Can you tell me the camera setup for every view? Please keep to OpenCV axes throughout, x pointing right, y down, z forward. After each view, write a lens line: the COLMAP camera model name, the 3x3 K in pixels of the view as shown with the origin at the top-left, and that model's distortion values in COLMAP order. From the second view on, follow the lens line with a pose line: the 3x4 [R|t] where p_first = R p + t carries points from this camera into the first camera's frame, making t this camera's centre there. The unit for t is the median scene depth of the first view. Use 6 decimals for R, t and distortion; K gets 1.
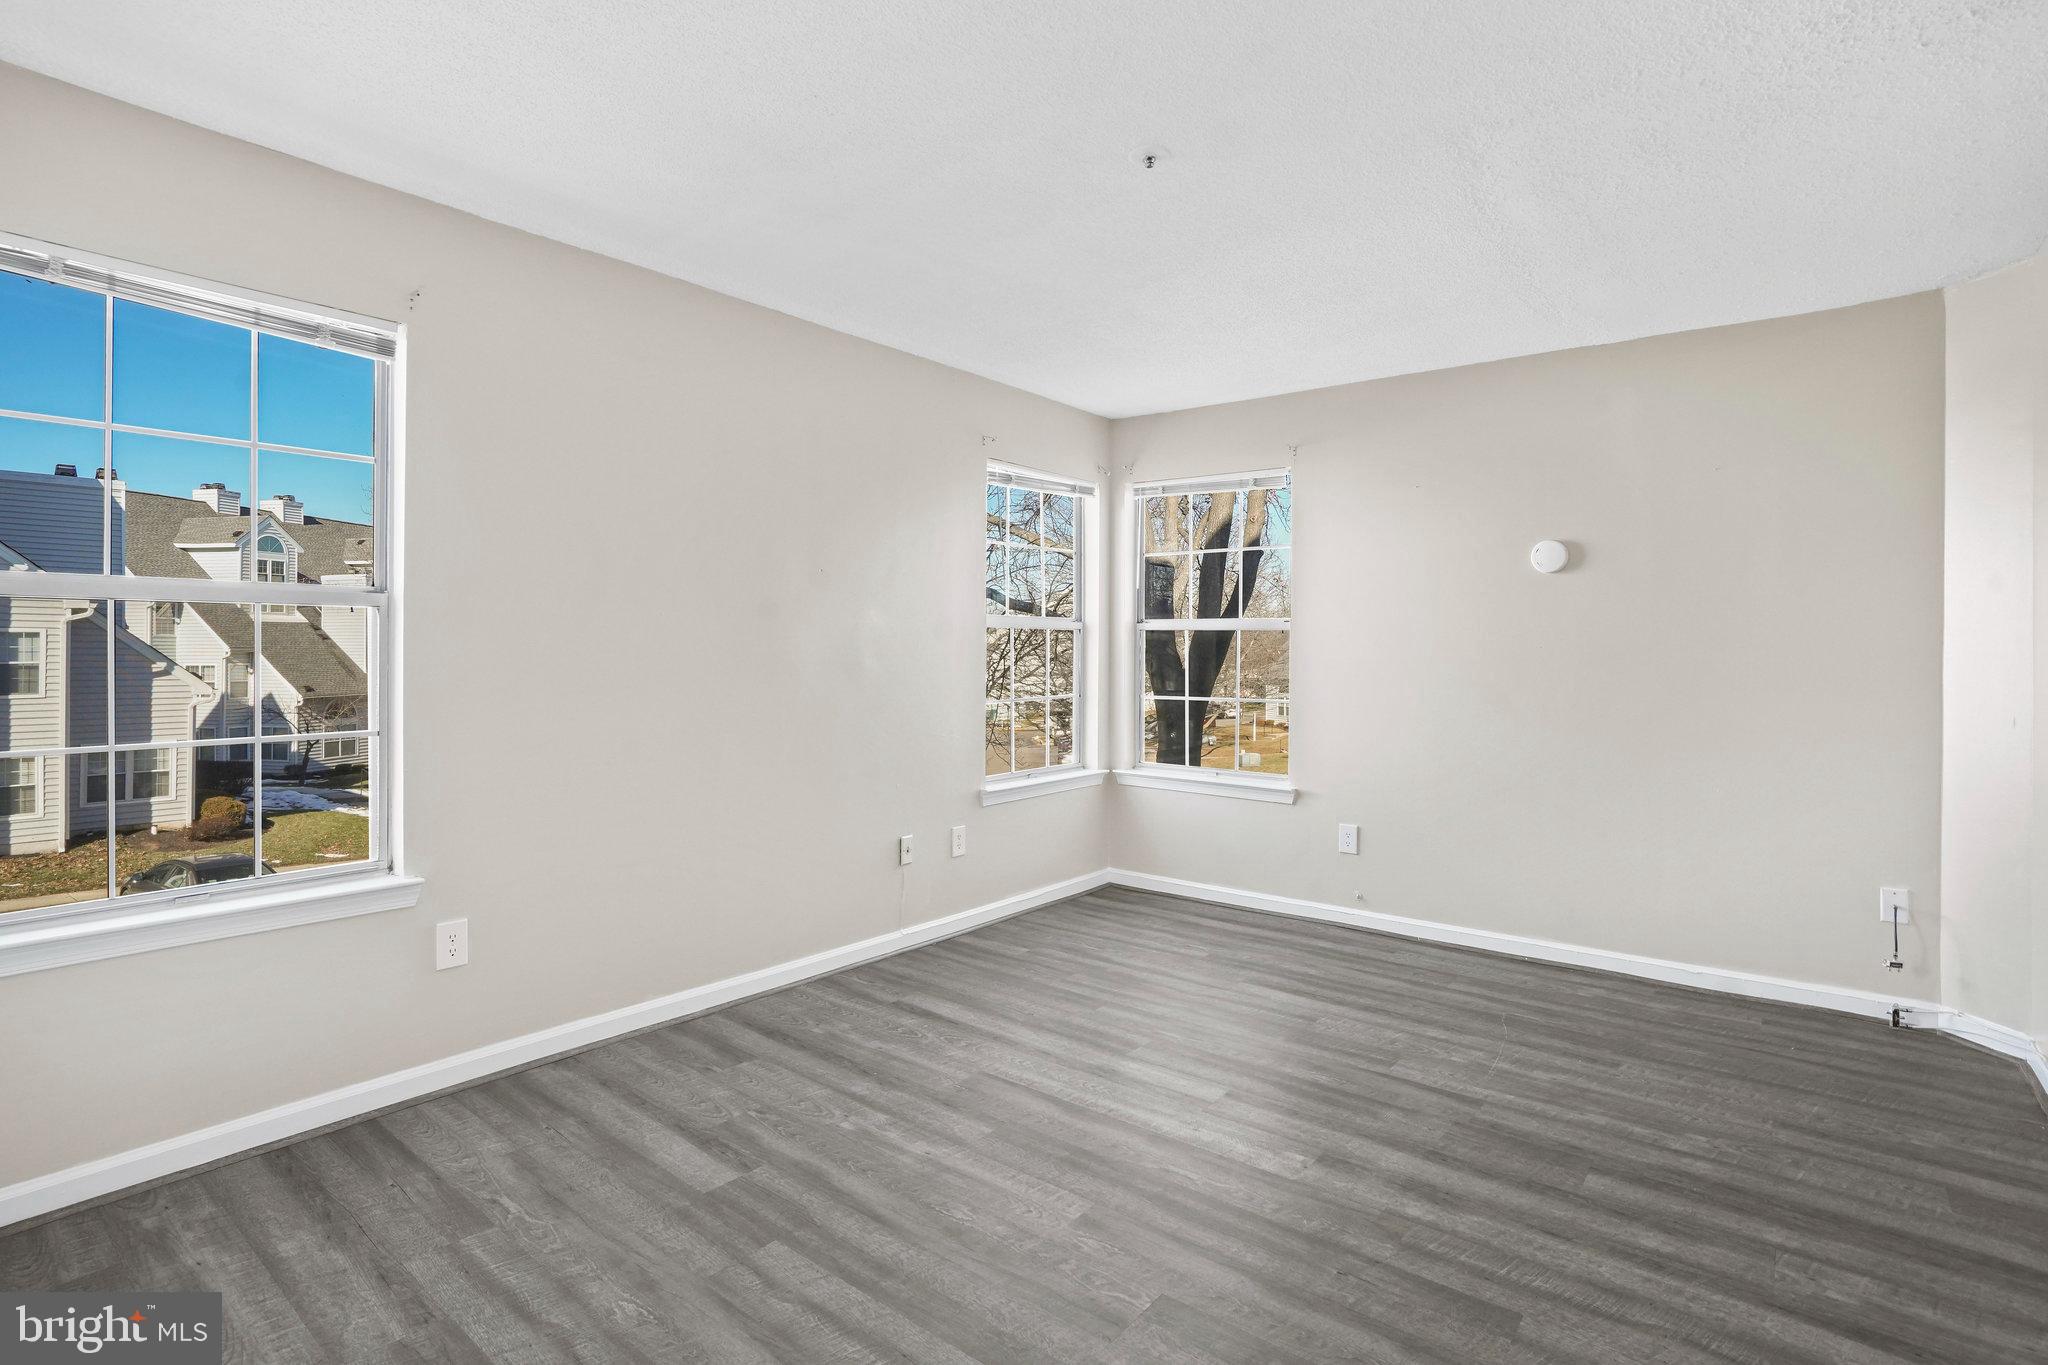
lens RADIAL K [[1008.8, 0, 1028.4], [0, 1008.8, 648.8], [0, 0, 1]] dist [-0.045785, 0.017401]
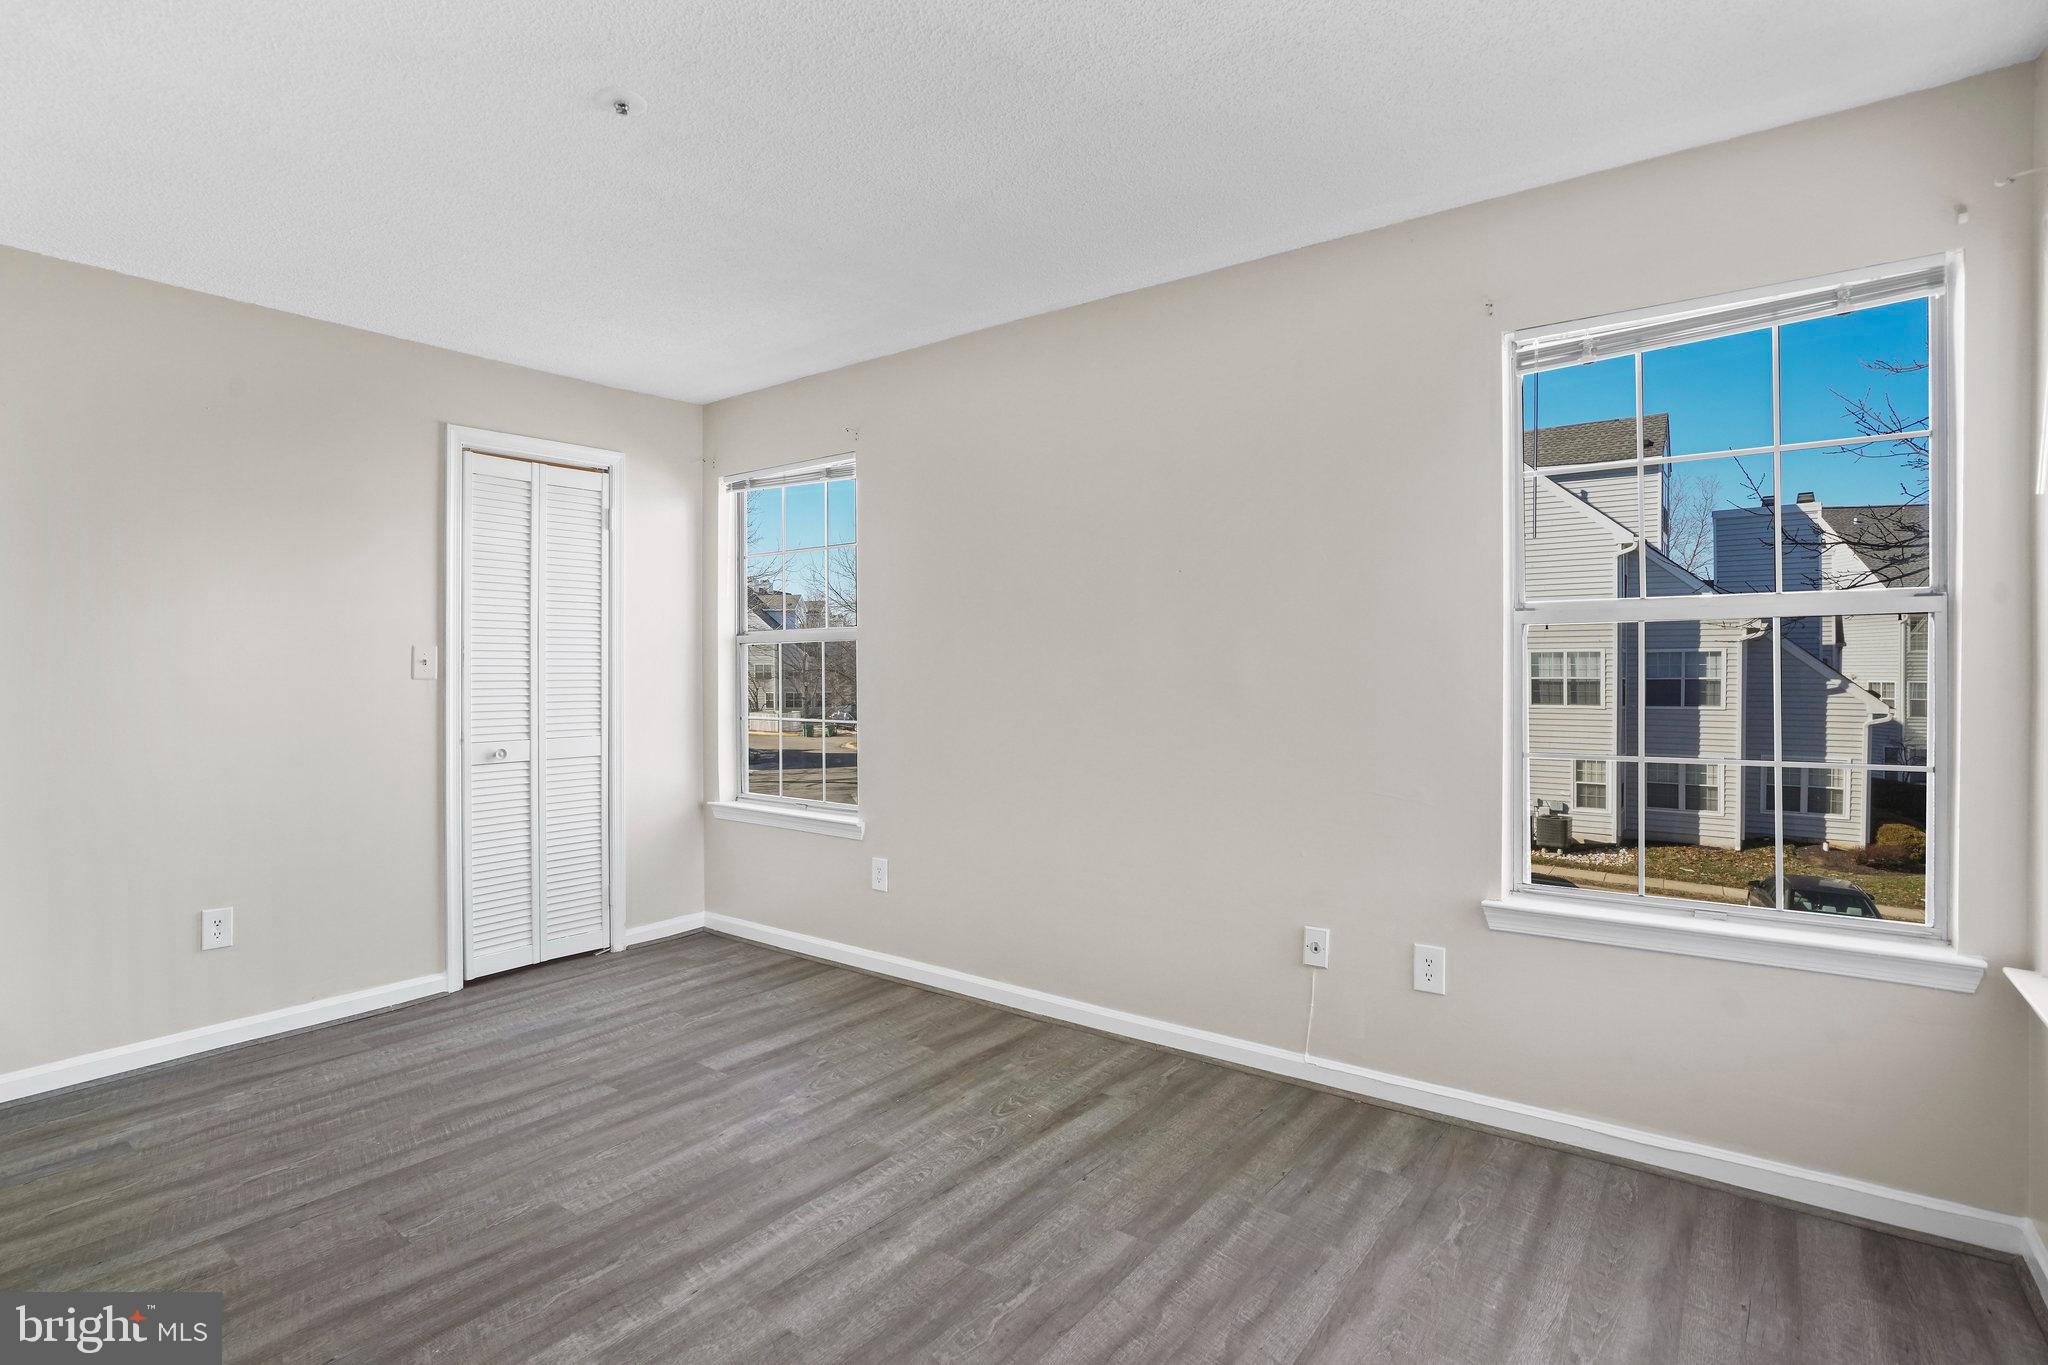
lens RADIAL K [[1008.8, 0, 990.7], [0, 1008.8, 665.8], [0, 0, 1]] dist [-0.045785, 0.017401]
pose [[0.012202, -0.004693, -0.999915, 0.185523], [0.005112, 0.999976, -0.004631, 0.000723], [0.999912, -0.005055, 0.012226, 0.241385]]
